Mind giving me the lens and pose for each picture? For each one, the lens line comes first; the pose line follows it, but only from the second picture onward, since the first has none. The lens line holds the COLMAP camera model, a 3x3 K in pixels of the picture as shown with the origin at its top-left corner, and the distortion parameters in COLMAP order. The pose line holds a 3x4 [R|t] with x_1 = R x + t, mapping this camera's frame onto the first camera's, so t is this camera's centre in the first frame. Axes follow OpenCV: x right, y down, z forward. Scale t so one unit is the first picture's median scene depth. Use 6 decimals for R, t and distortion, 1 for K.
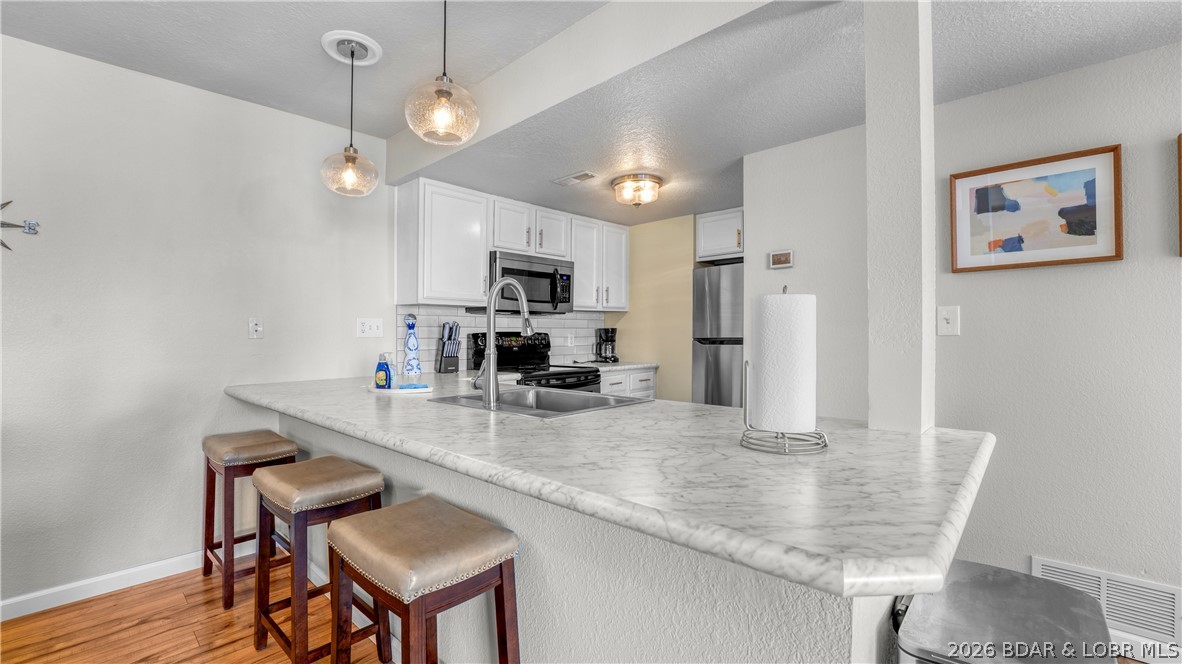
lens RADIAL K [[510.4, 0, 573.6], [0, 510.4, 332.1], [0, 0, 1]] dist [-0.000698, 0.000280]
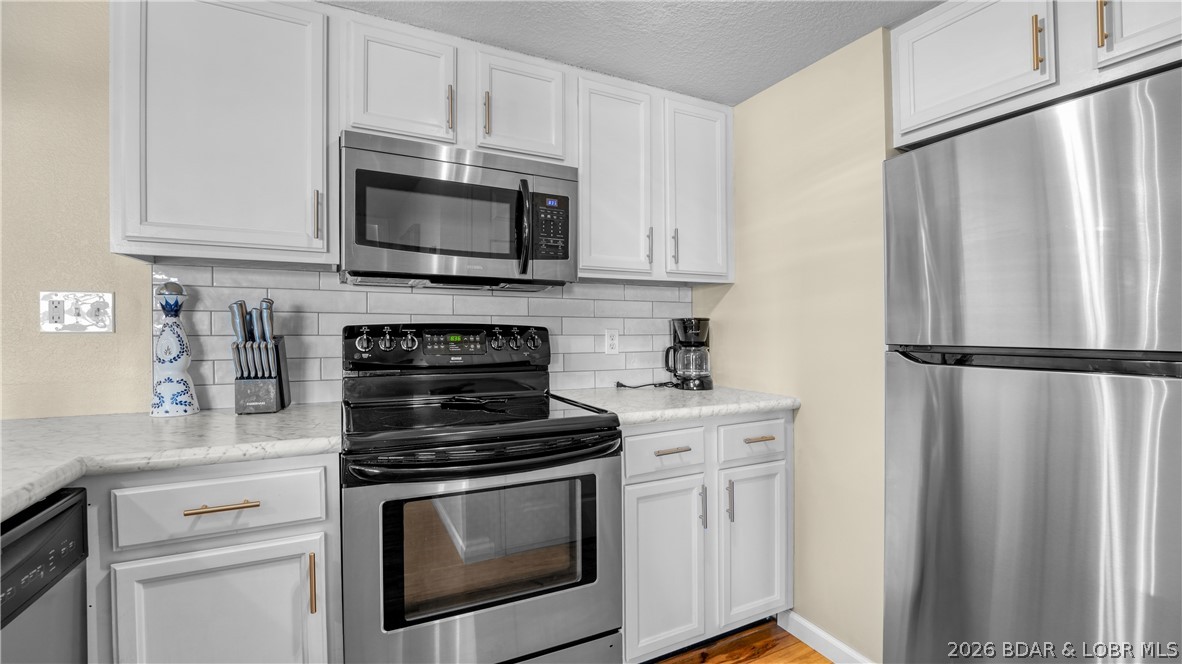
lens RADIAL K [[479.8, 0, 588.1], [0, 479.8, 305.3], [0, 0, 1]] dist [-0.000901, -0.000014]
pose [[0.940907, -0.008309, -0.338563, 0.142491], [-0.007415, 0.998954, -0.045123, 0.001606], [0.338583, 0.044967, 0.939861, 0.576485]]
